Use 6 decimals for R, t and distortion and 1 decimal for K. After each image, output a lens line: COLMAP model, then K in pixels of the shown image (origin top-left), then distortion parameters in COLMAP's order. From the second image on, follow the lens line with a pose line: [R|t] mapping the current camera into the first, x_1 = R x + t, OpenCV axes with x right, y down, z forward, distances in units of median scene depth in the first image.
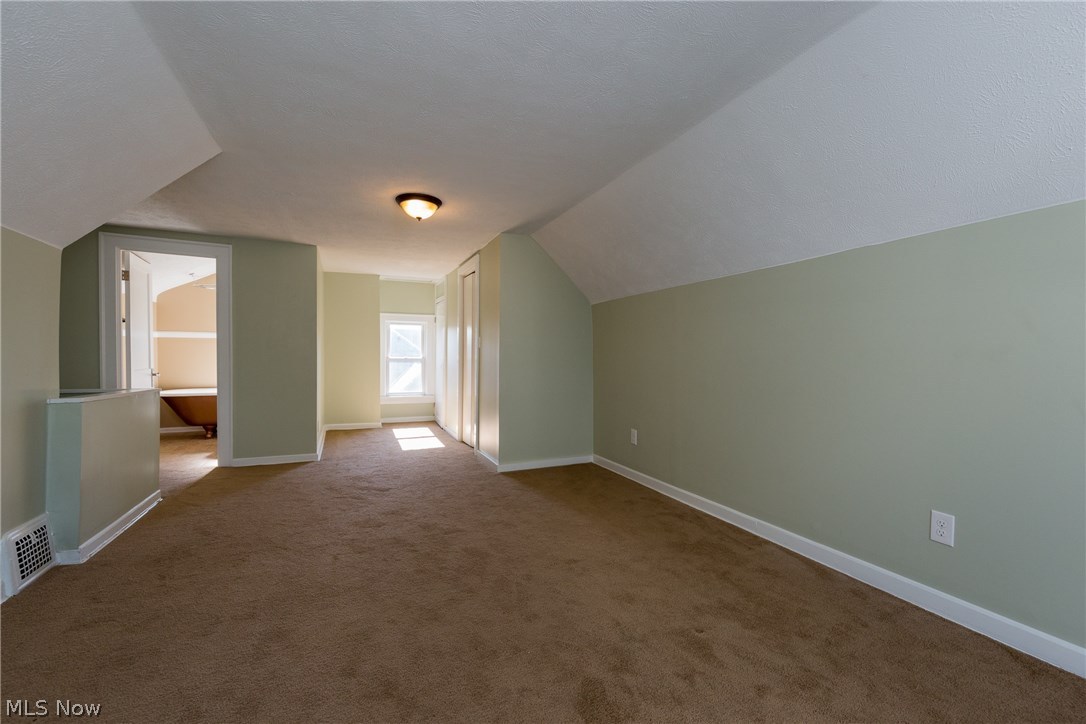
lens RADIAL K [[442.2, 0, 550.9], [0, 442.2, 362.8], [0, 0, 1]] dist [0.002007, -0.000490]
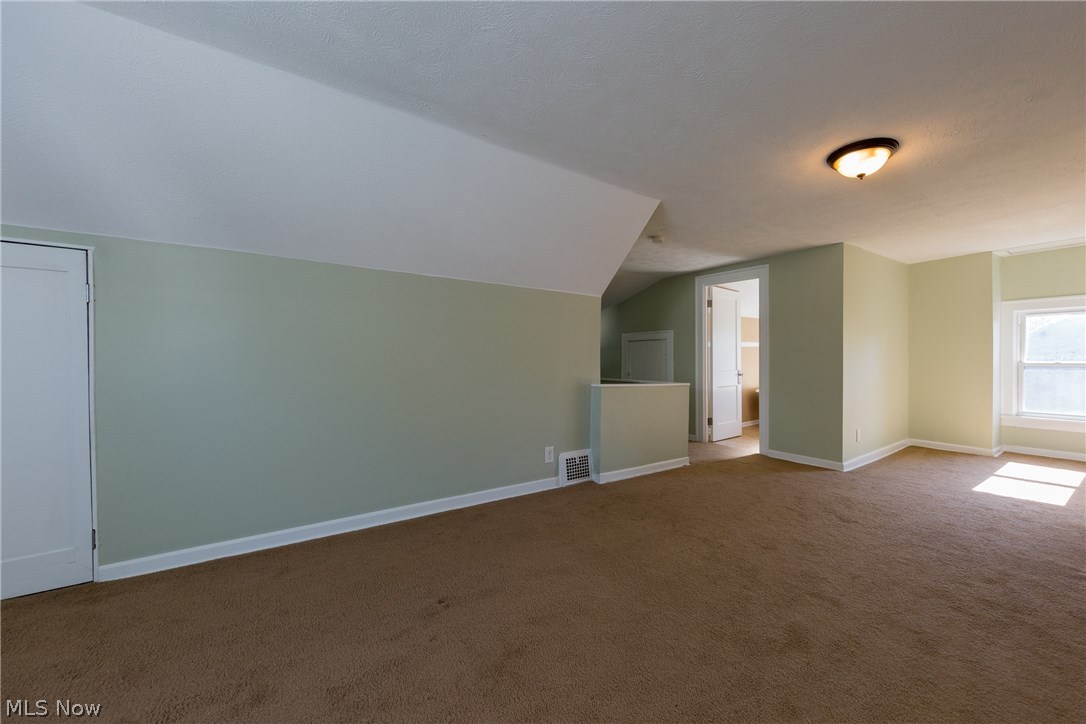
lens RADIAL K [[399.0, 0, 550.0], [0, 399.0, 360.5], [0, 0, 1]] dist [0.006422, -0.000361]
pose [[0.246548, -0.004651, -0.969119, 0.210791], [-0.014311, 0.999862, -0.008439, 0.004574], [0.969025, 0.015949, 0.246448, 0.278554]]
